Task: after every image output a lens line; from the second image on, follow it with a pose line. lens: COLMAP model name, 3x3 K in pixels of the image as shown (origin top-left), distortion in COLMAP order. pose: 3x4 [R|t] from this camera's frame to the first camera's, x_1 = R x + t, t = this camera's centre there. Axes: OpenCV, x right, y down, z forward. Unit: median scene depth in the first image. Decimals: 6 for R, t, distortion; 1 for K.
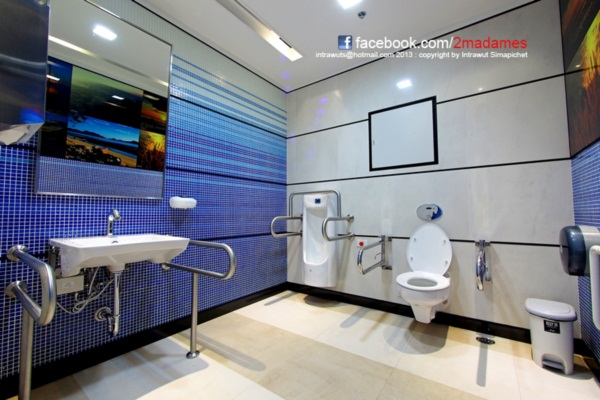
lens RADIAL K [[253.8, 0, 300.4], [0, 253.8, 200.9], [0, 0, 1]] dist [-0.006835, 0.000283]
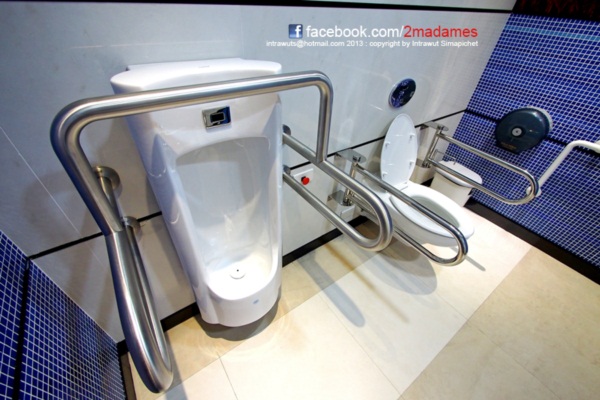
lens RADIAL K [[253.8, 0, 300.3], [0, 253.8, 201.7], [0, 0, 1]] dist [-0.006835, 0.000283]
pose [[0.308500, -0.601271, 0.737090, -0.167958], [-0.113787, 0.745995, 0.656159, -0.138121], [-0.944394, -0.286296, 0.161722, 1.135357]]
